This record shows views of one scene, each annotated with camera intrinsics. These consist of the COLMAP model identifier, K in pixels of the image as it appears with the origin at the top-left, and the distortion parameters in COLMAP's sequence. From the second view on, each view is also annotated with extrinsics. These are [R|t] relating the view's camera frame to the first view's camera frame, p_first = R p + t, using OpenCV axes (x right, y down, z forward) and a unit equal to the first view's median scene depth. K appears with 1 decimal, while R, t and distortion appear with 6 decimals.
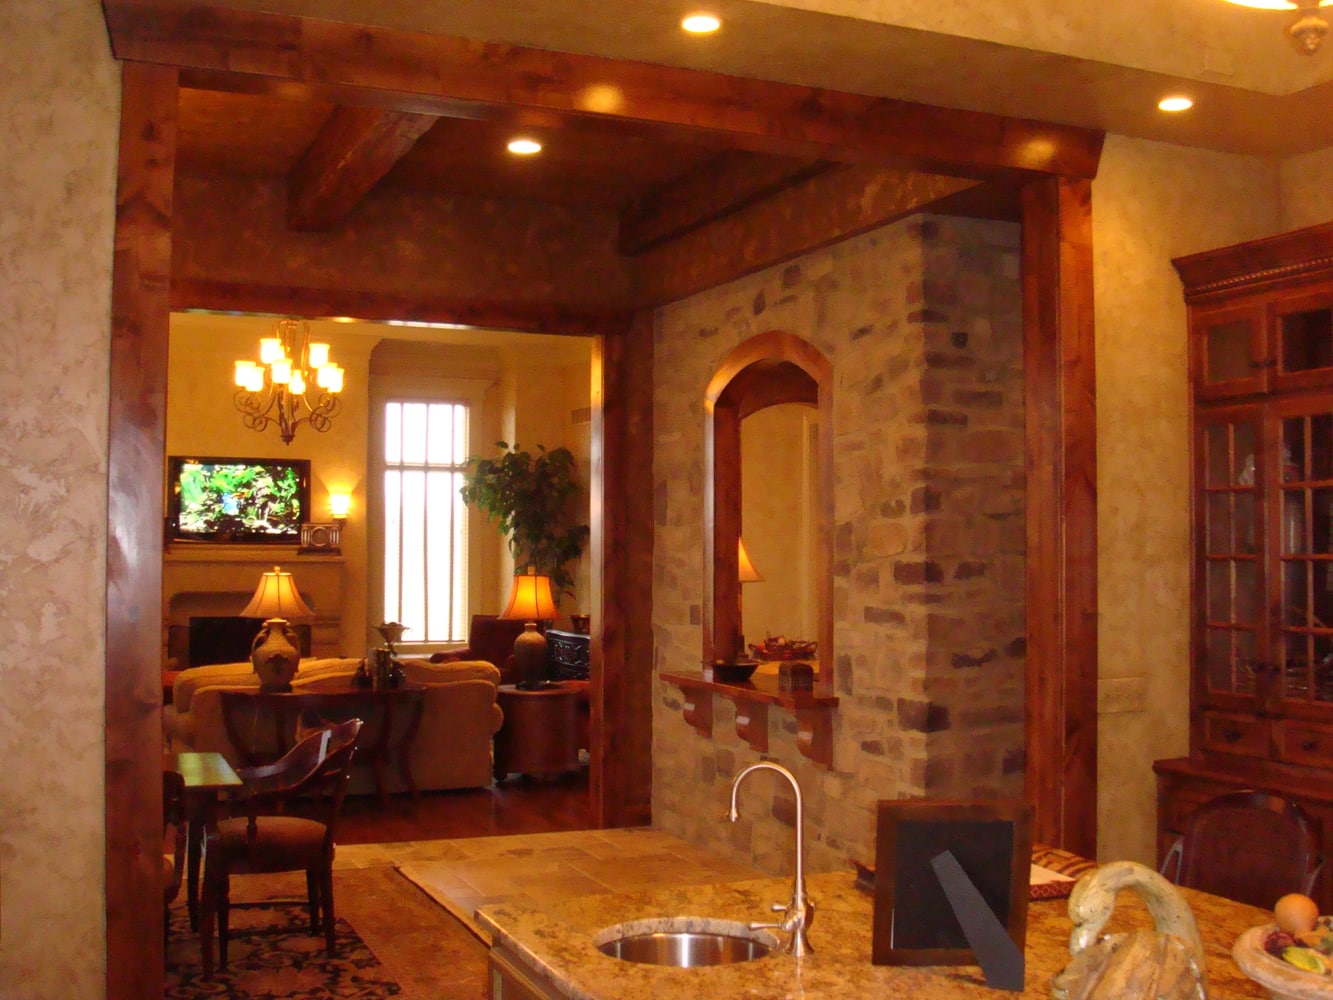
lens RADIAL K [[1507.9, 0, 666.6], [0, 1507.9, 500.8], [0, 0, 1]] dist [-0.155248, 0.000000]
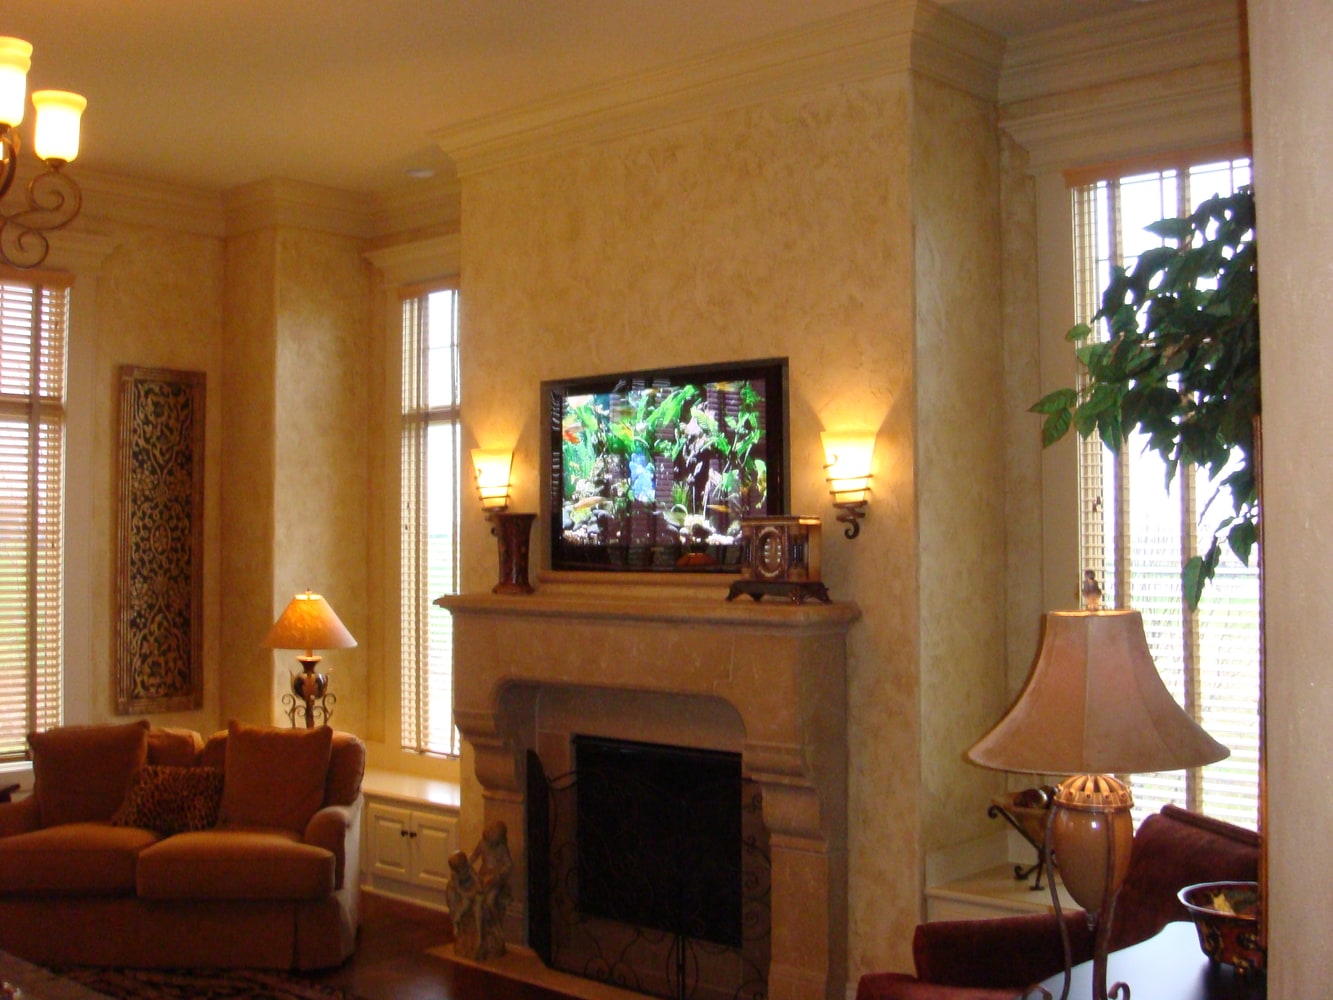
lens RADIAL K [[1507.9, 0, 666.4], [0, 1507.9, 498.3], [0, 0, 1]] dist [-0.155248, 0.000000]
pose [[0.433282, -0.036779, -0.900508, 0.102327], [0.023114, 0.999292, -0.029692, 0.021028], [0.900962, -0.007949, 0.433825, 0.810536]]
